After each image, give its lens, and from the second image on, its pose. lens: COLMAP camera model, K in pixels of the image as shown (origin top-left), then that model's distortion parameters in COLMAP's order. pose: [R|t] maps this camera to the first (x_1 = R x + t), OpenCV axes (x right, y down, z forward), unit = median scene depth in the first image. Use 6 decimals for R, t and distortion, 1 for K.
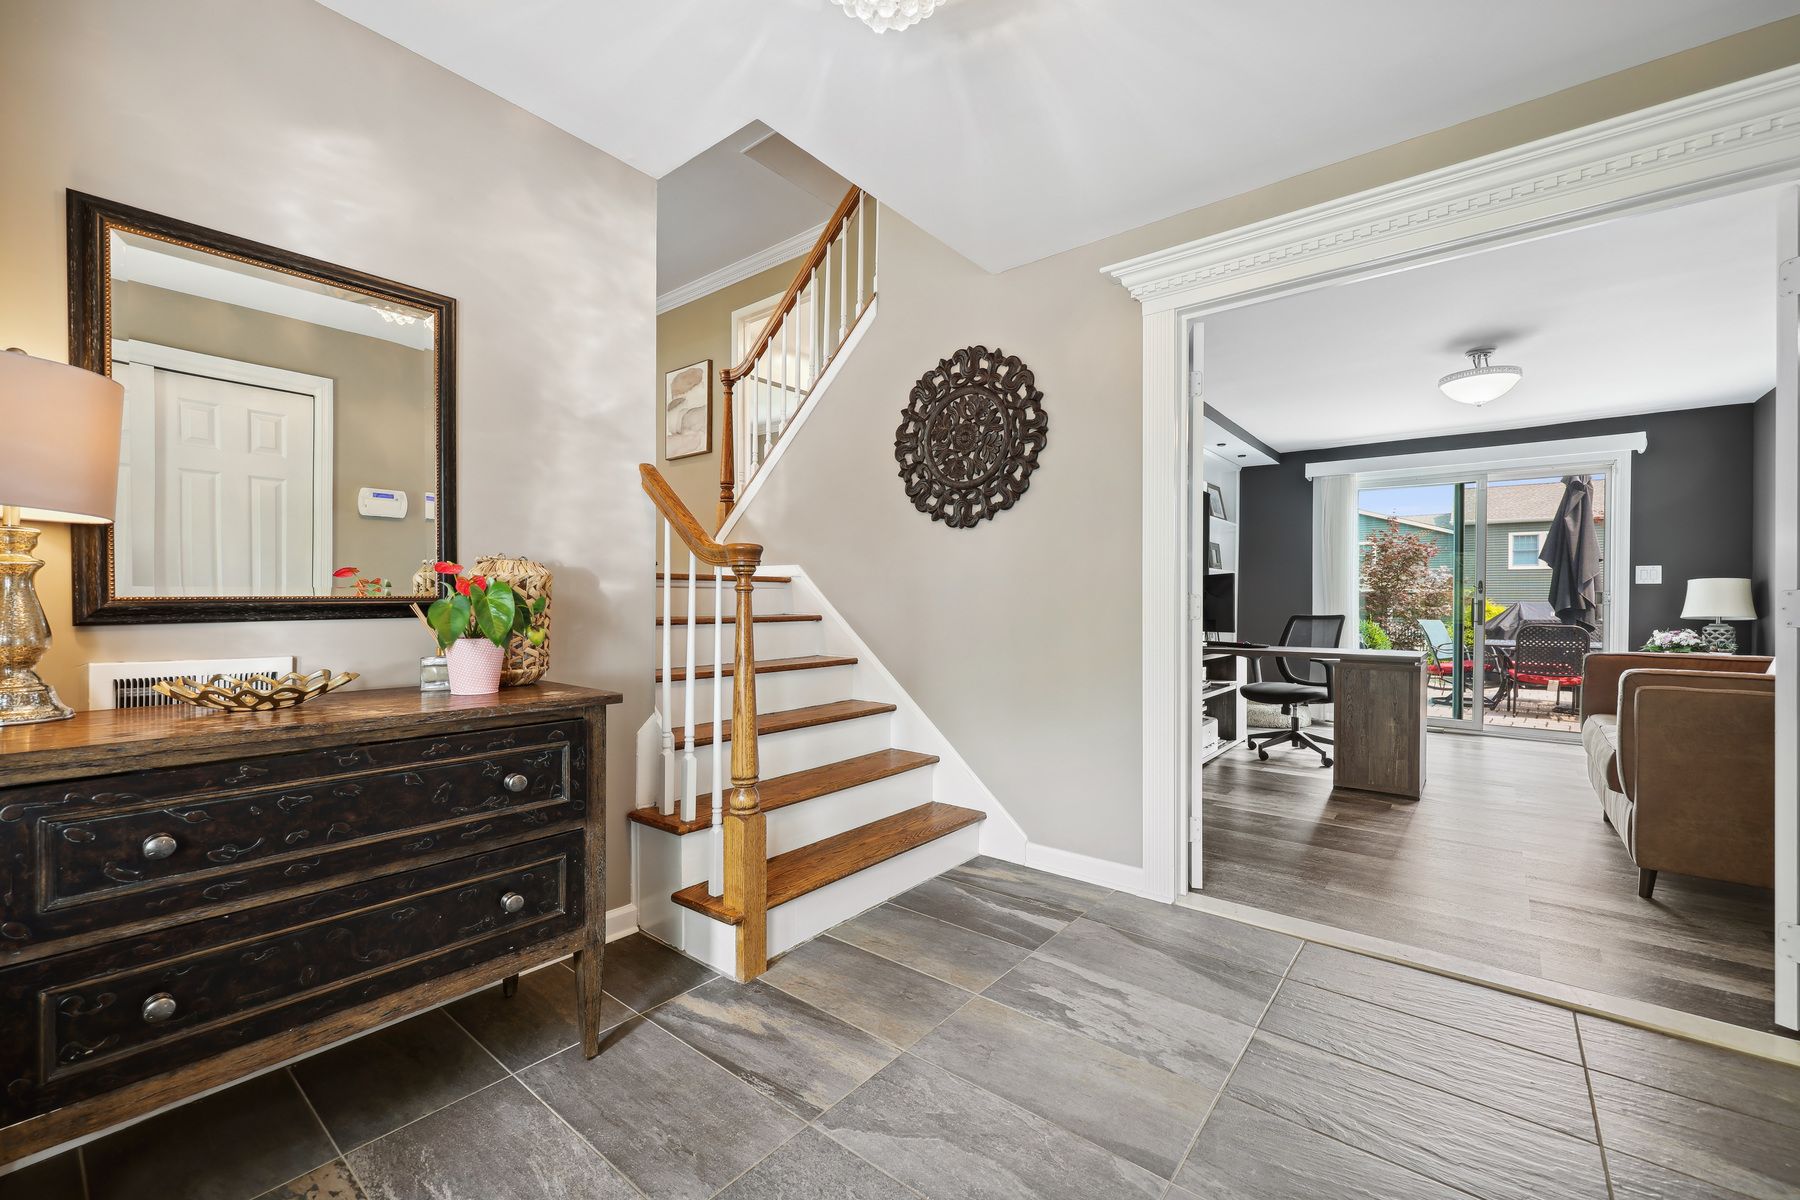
lens RADIAL K [[734.2, 0, 891.9], [0, 734.2, 603.9], [0, 0, 1]] dist [0.002303, 0.000336]
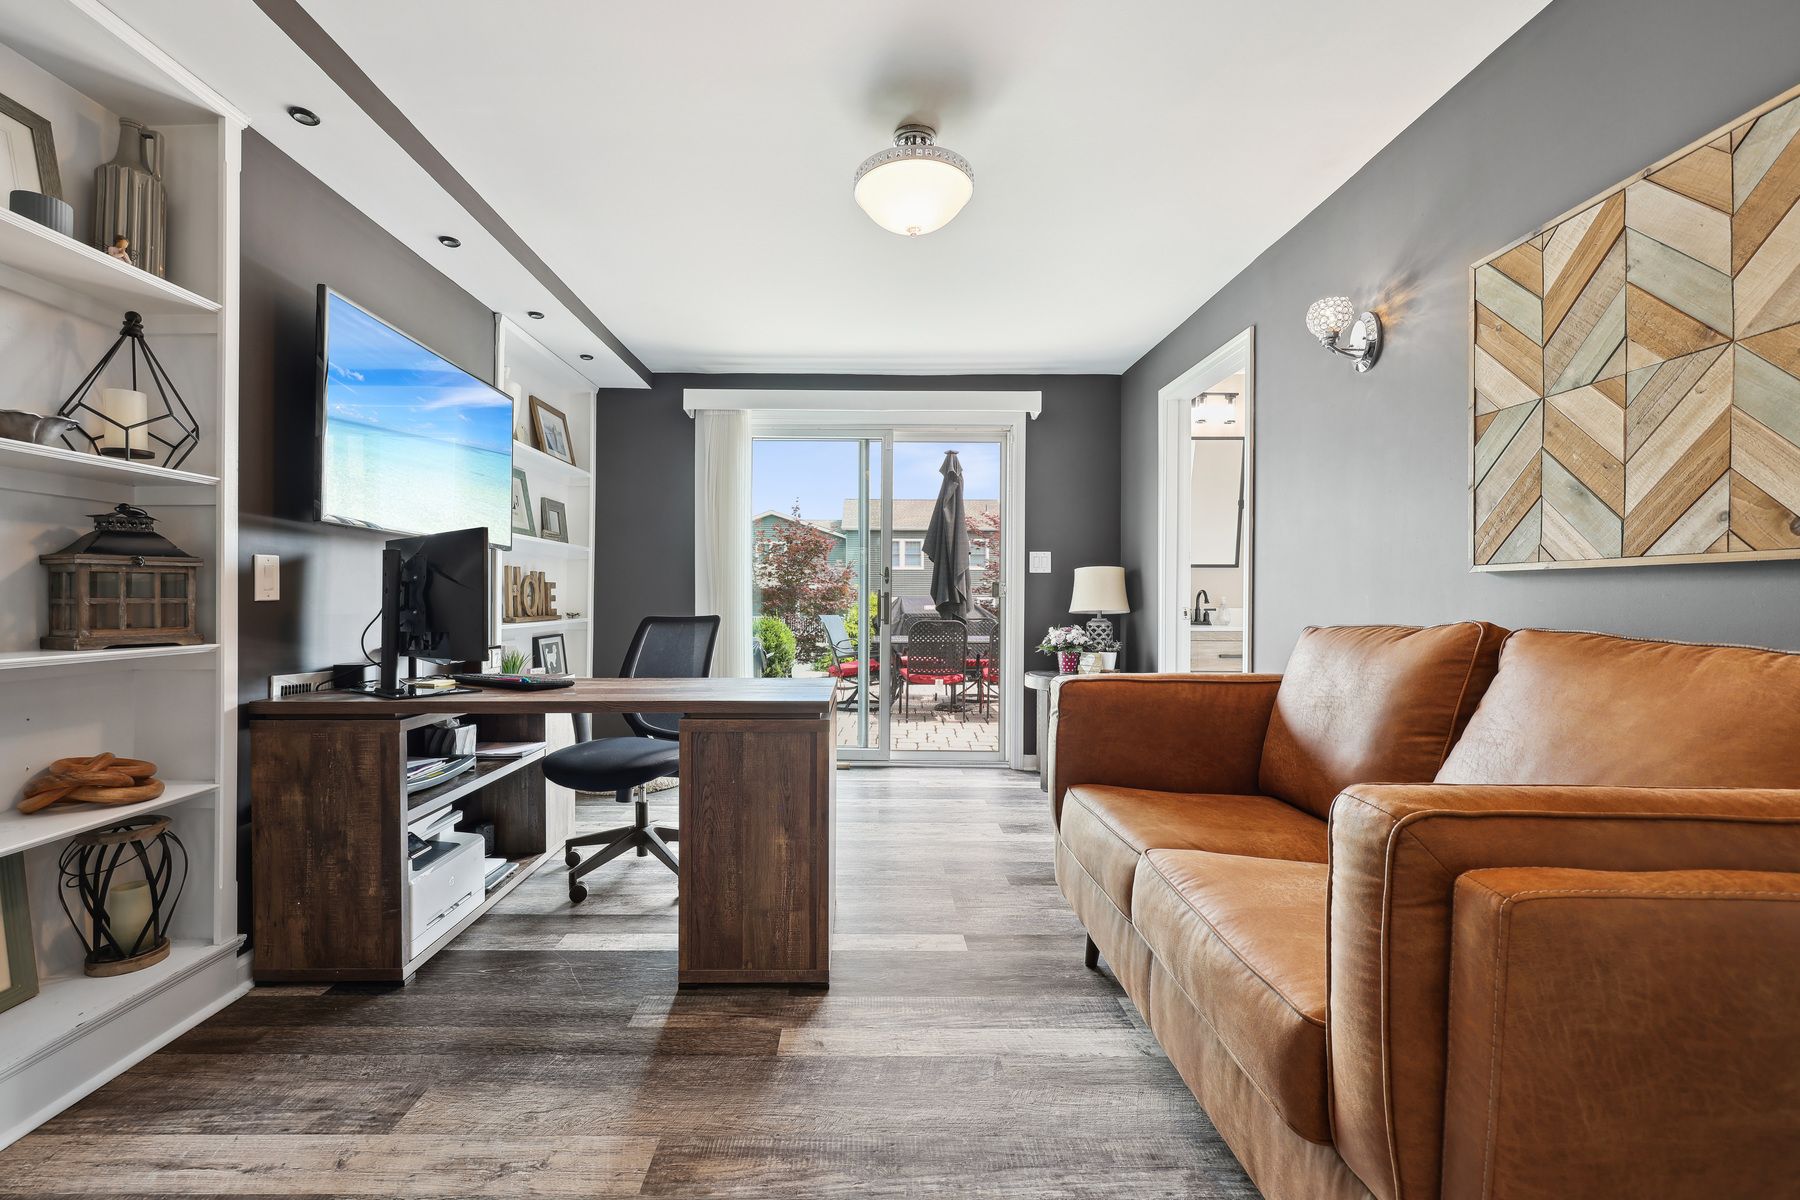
lens RADIAL K [[734.2, 0, 889.6], [0, 734.2, 597.5], [0, 0, 1]] dist [0.002303, 0.000336]
pose [[0.752968, -0.001544, 0.658055, 0.324959], [0.003898, 0.999990, -0.002114, 0.002559], [-0.658045, 0.004157, 0.752967, 0.459728]]
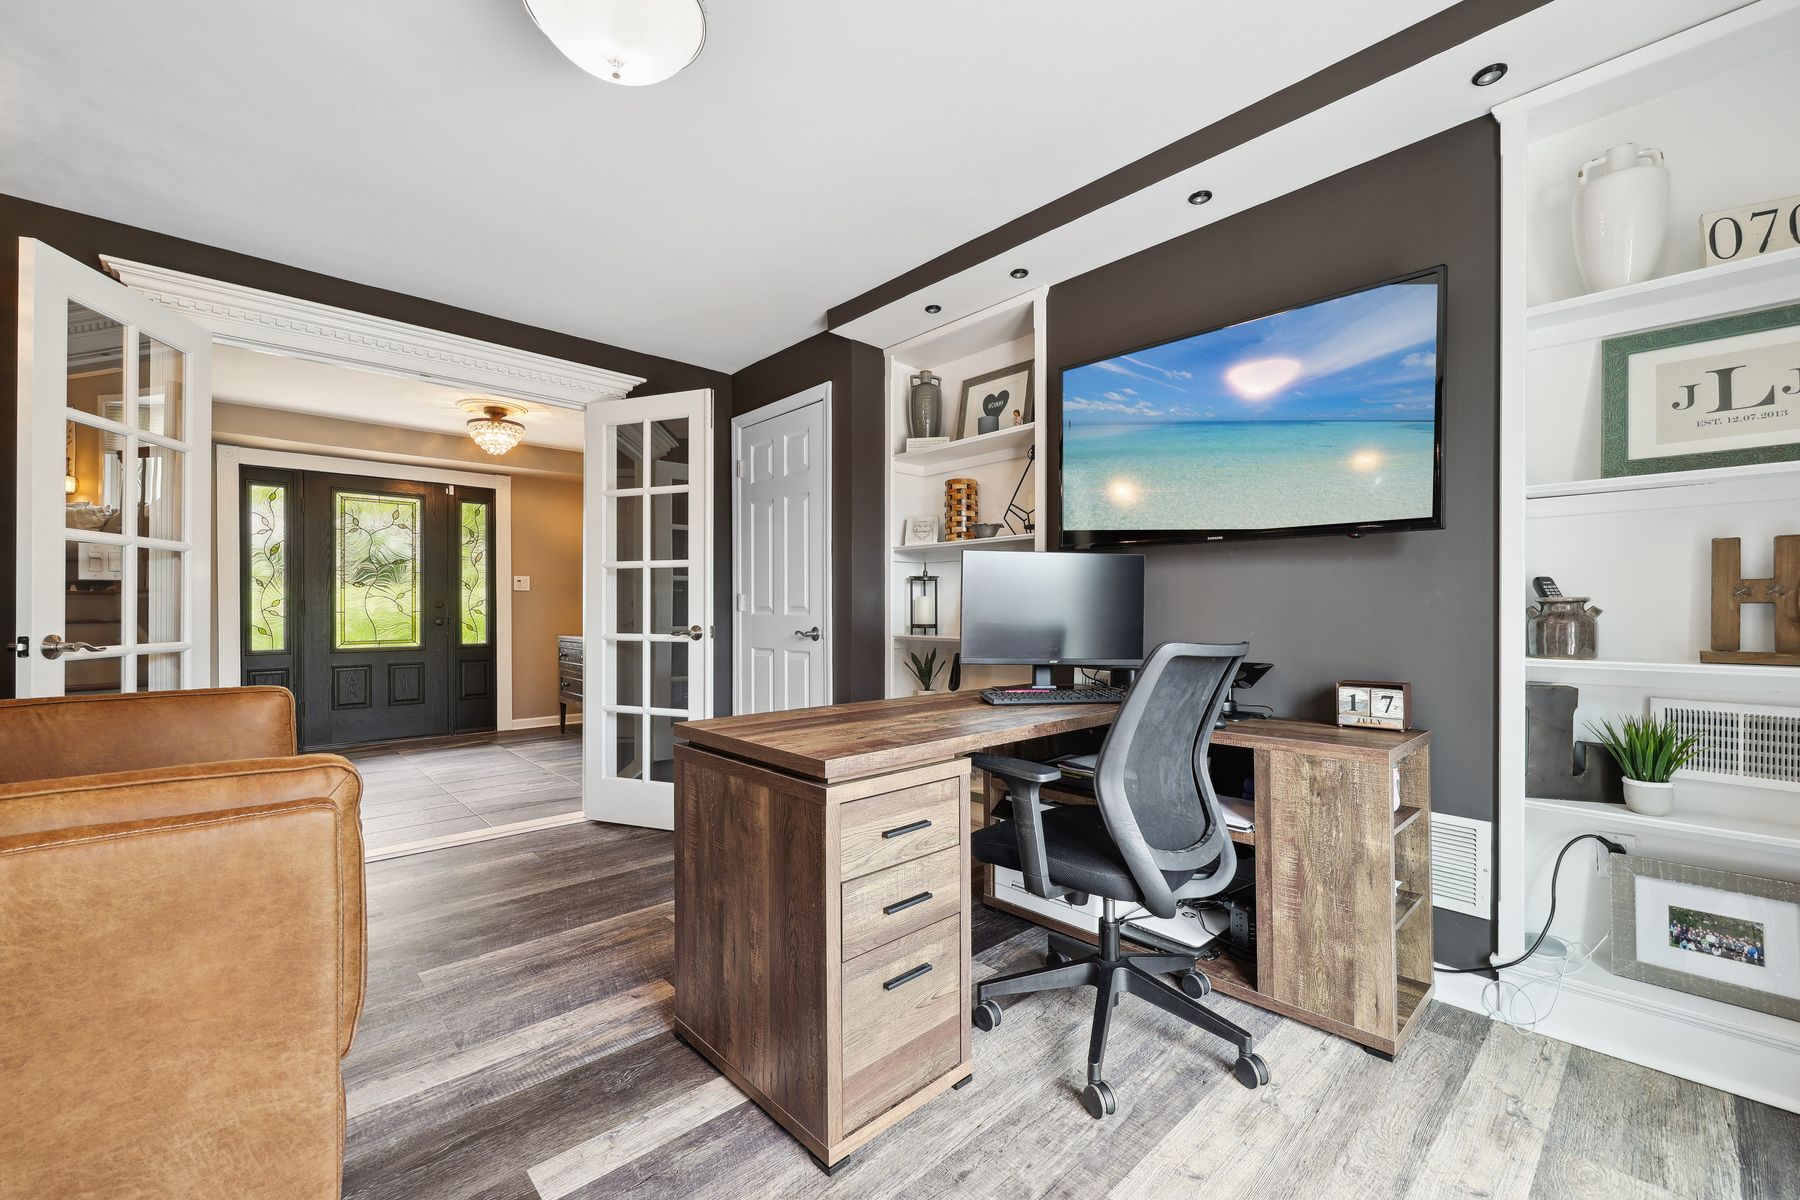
lens RADIAL K [[734.2, 0, 898.3], [0, 734.2, 605.8], [0, 0, 1]] dist [0.002303, 0.000336]
pose [[-0.130520, -0.006231, -0.991426, 0.792075], [-0.001525, 0.999980, -0.006084, 0.000681], [0.991444, 0.000718, -0.130527, 0.841573]]
